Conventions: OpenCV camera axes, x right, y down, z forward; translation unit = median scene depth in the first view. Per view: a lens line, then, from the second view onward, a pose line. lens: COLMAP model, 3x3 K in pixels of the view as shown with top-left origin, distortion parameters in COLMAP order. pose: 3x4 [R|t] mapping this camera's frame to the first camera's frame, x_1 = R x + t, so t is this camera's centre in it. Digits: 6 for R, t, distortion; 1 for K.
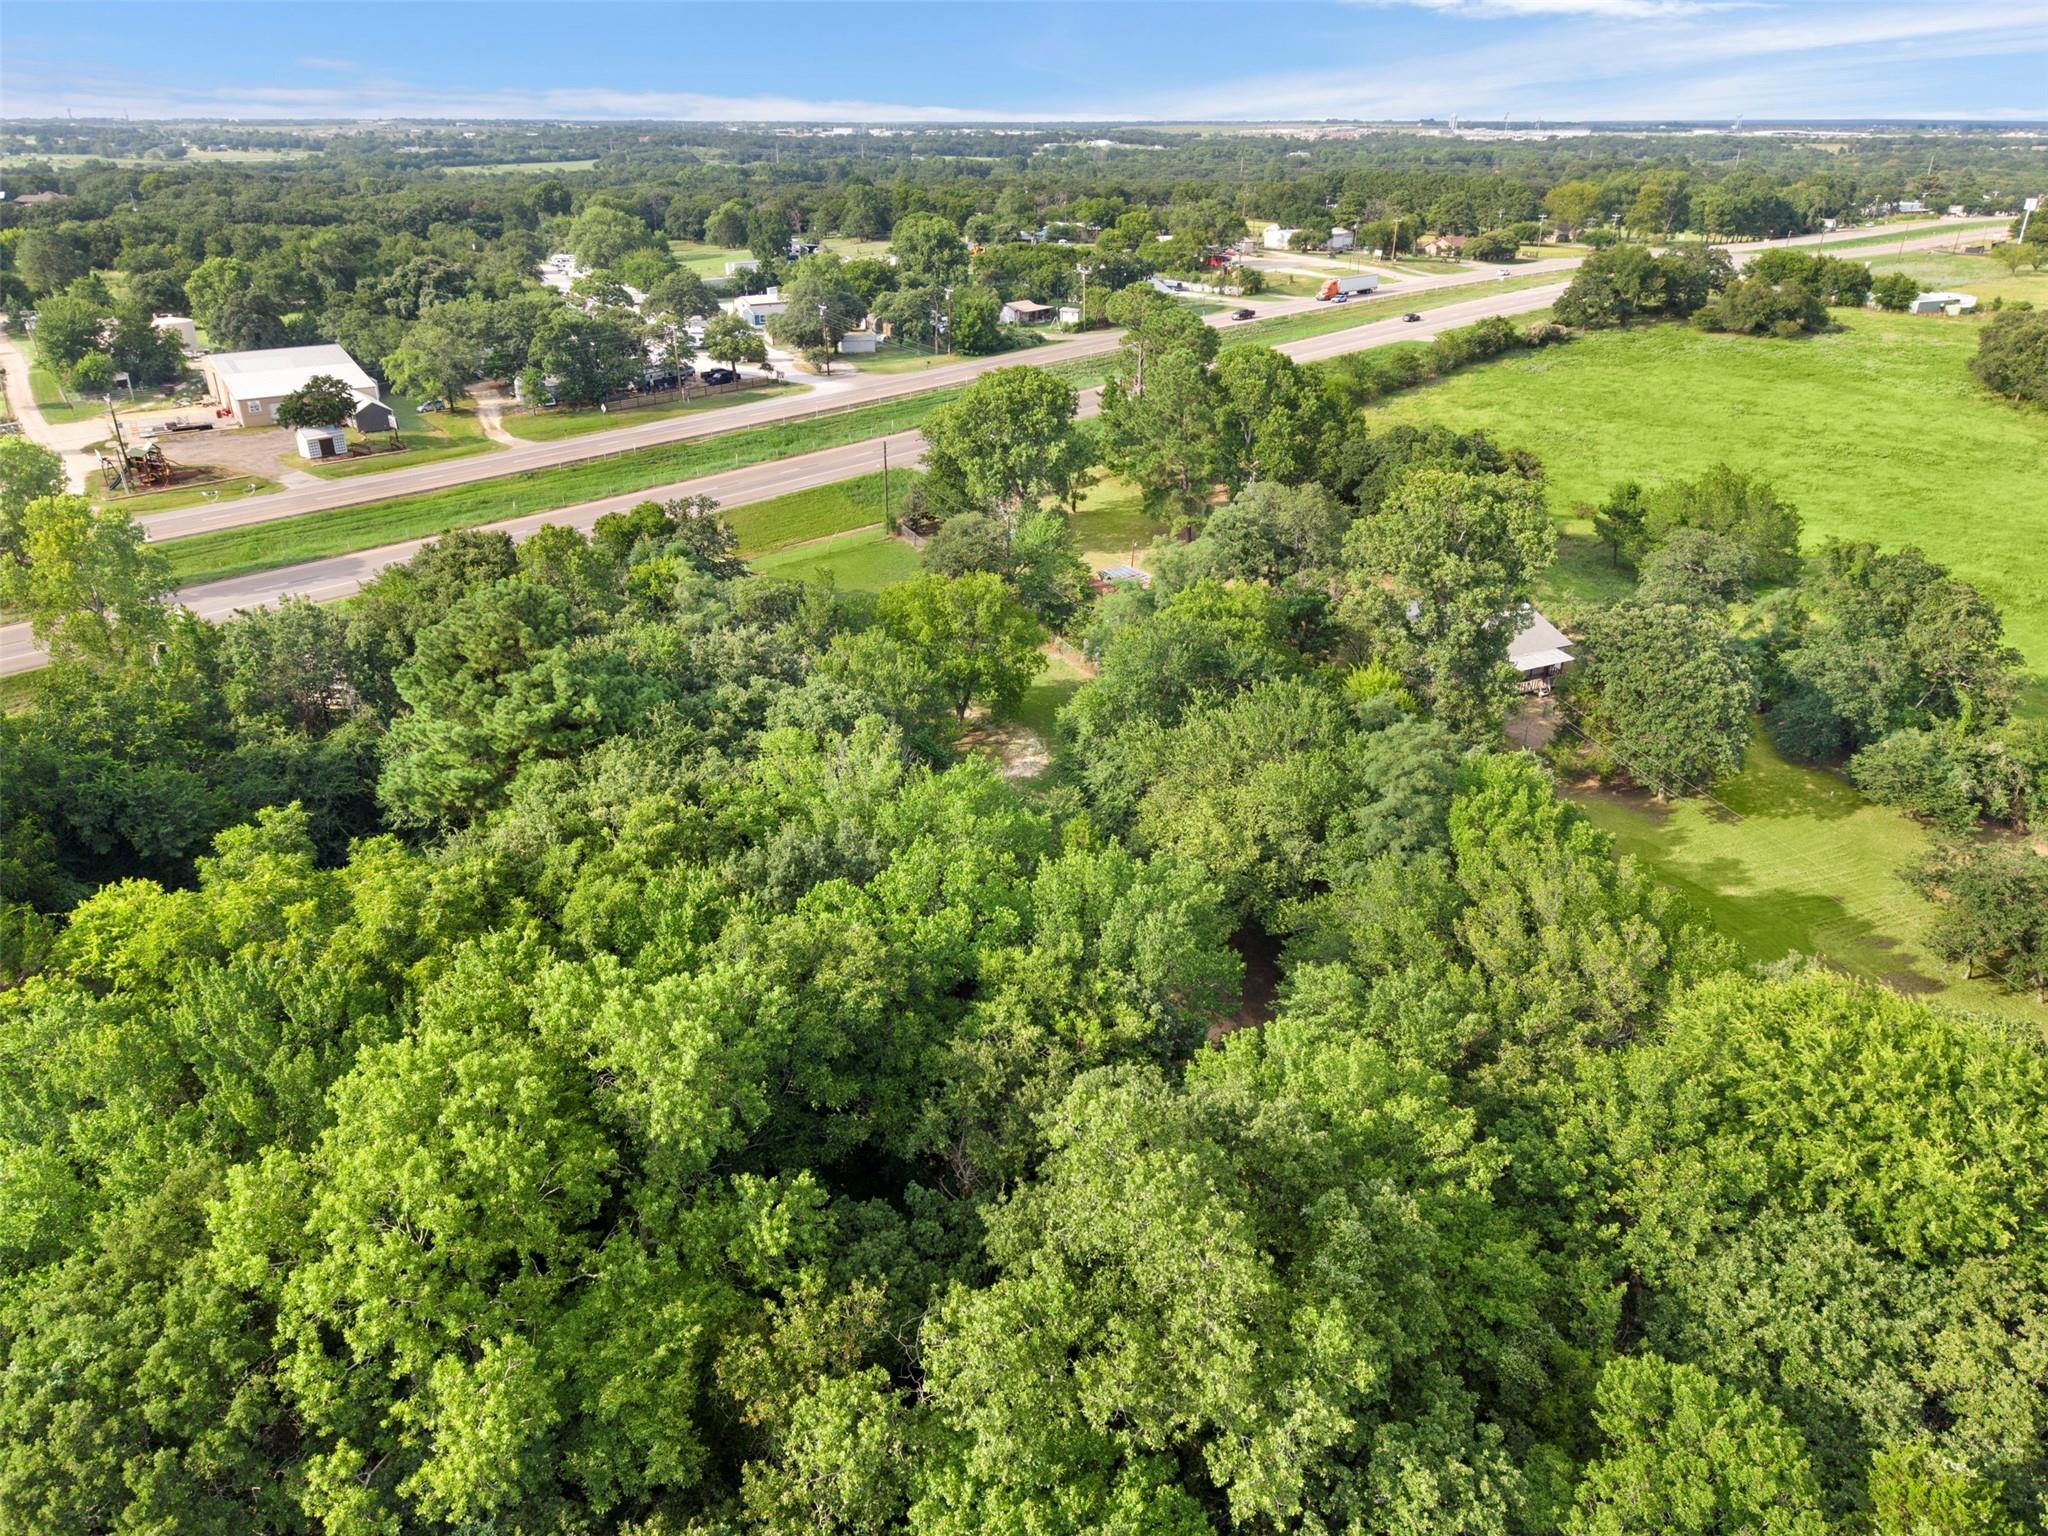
lens RADIAL K [[1394.5, 0, 1022.6], [0, 1394.5, 764.8], [0, 0, 1]] dist [0.023092, -0.016512]
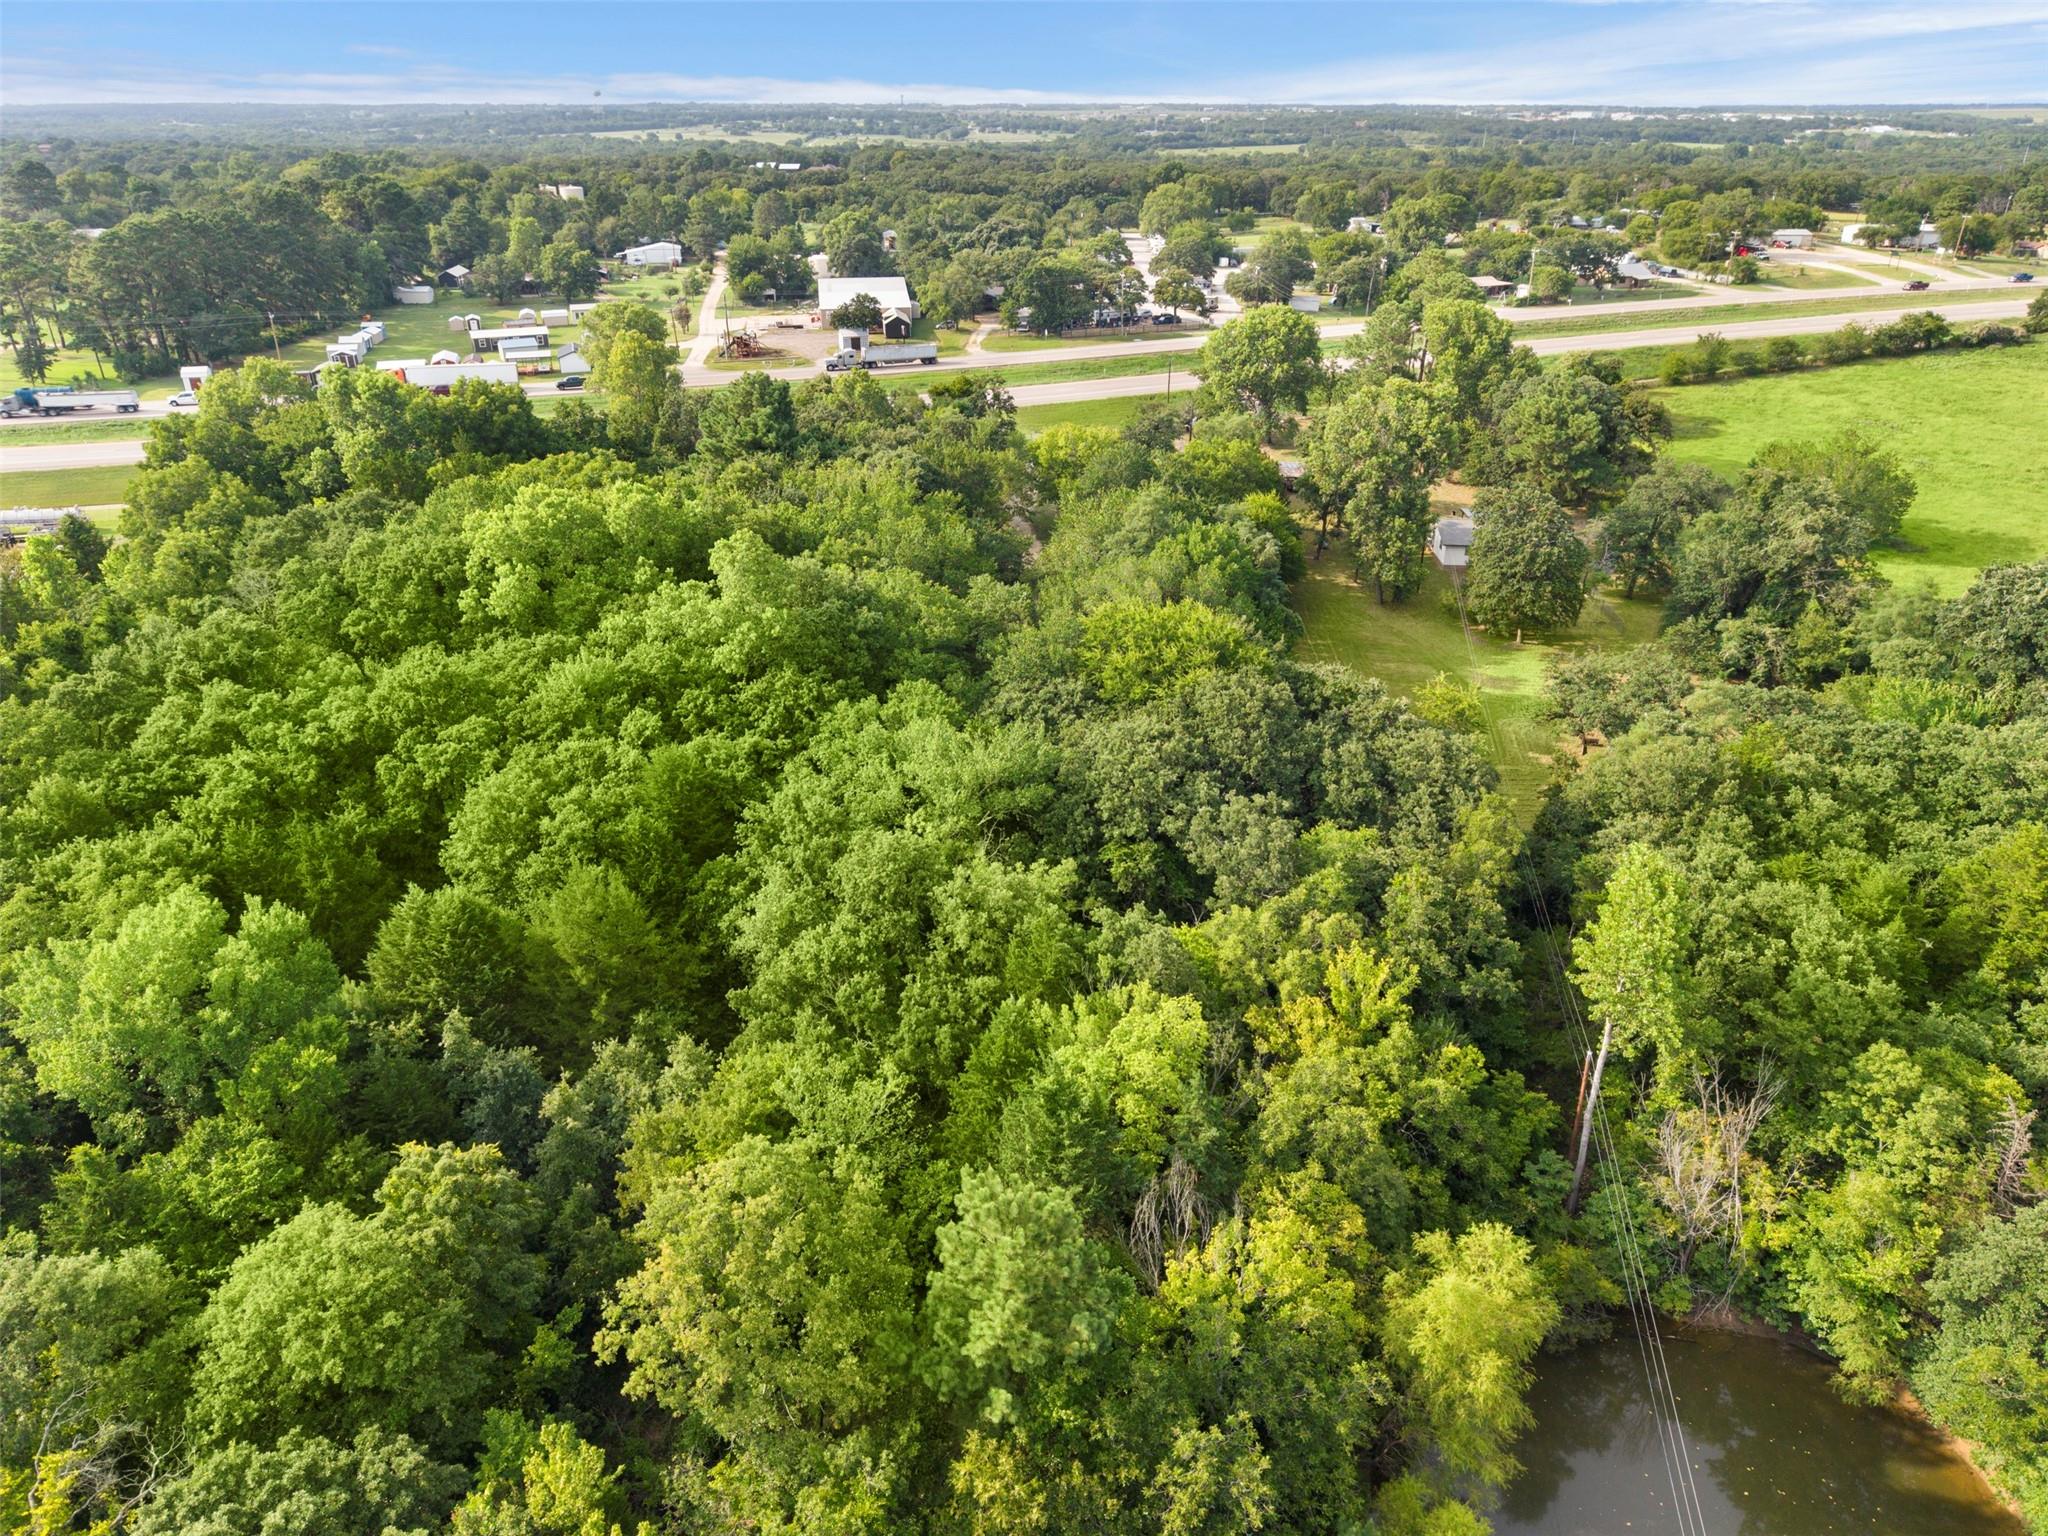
lens RADIAL K [[1394.5, 0, 1025.0], [0, 1394.5, 769.4], [0, 0, 1]] dist [0.023092, -0.016512]
pose [[0.888575, 0.198421, -0.413598, 0.186565], [-0.193331, 0.979613, 0.054609, 0.049155], [0.416001, 0.031437, 0.908821, -0.117147]]
